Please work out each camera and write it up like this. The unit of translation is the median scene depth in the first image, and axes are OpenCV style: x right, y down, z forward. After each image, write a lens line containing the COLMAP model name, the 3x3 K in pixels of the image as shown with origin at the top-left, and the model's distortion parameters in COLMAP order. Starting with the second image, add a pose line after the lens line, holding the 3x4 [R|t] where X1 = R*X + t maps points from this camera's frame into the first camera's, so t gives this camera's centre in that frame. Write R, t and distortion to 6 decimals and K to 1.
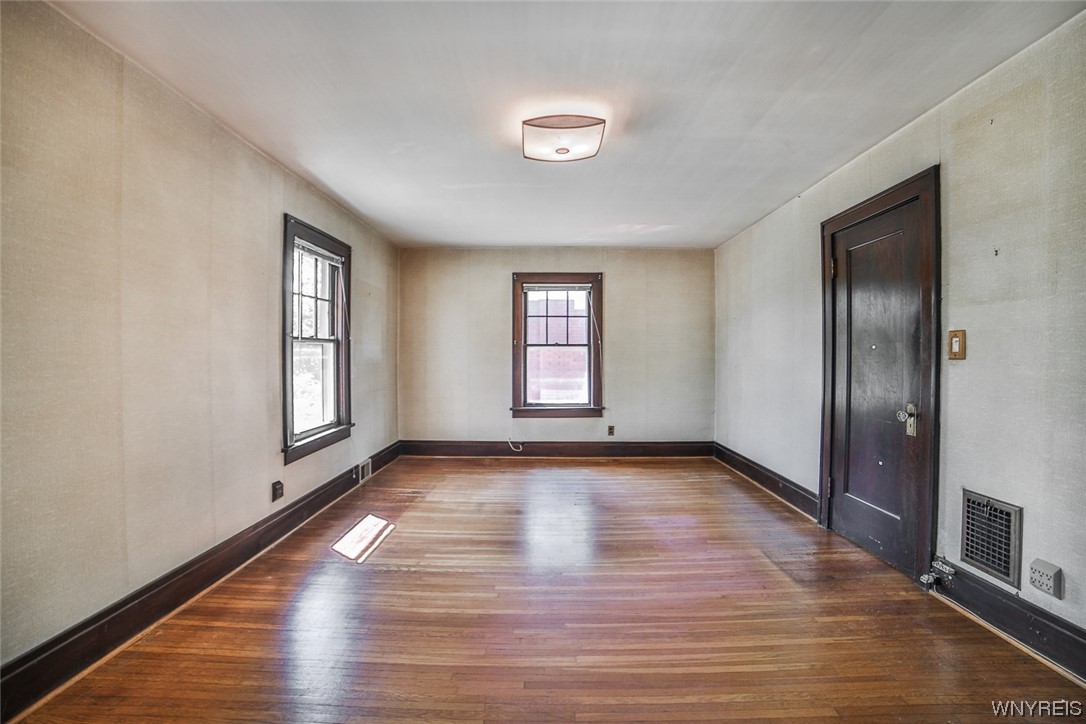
lens RADIAL K [[470.7, 0, 543.0], [0, 470.7, 362.0], [0, 0, 1]] dist [-0.109538, 0.039249]
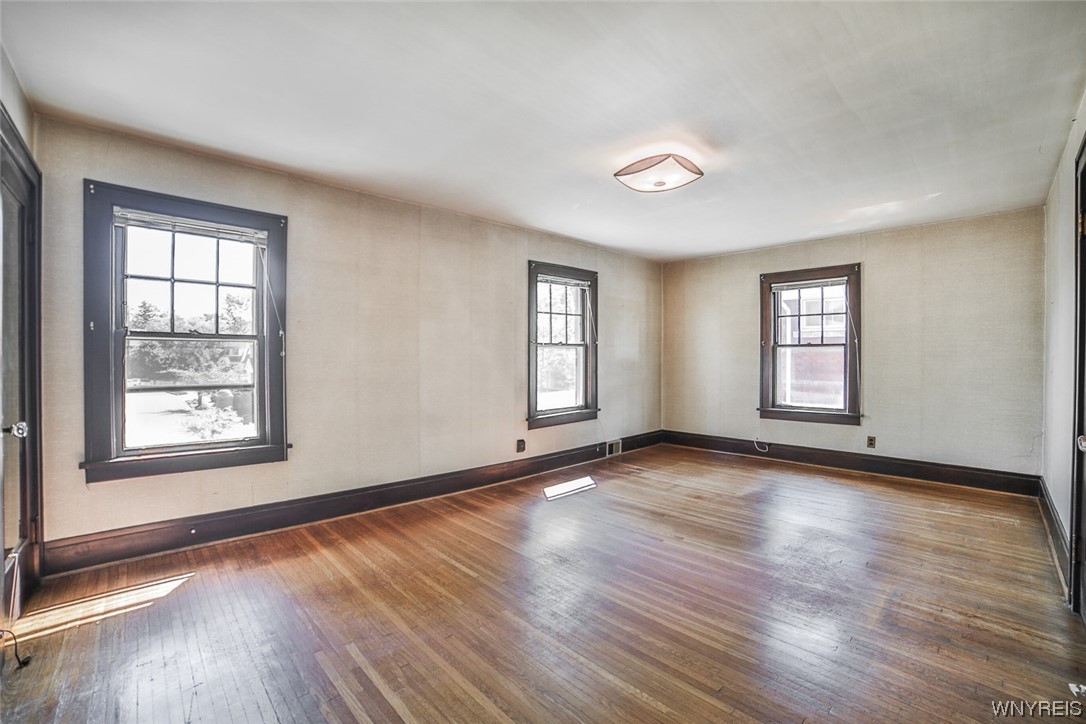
lens RADIAL K [[470.7, 0, 543.0], [0, 470.7, 362.0], [0, 0, 1]] dist [-0.109538, 0.039249]
pose [[0.695098, 0.007579, -0.718875, 0.434714], [-0.009580, 0.999953, 0.001280, 0.002358], [0.718851, 0.005997, 0.695138, -0.027595]]
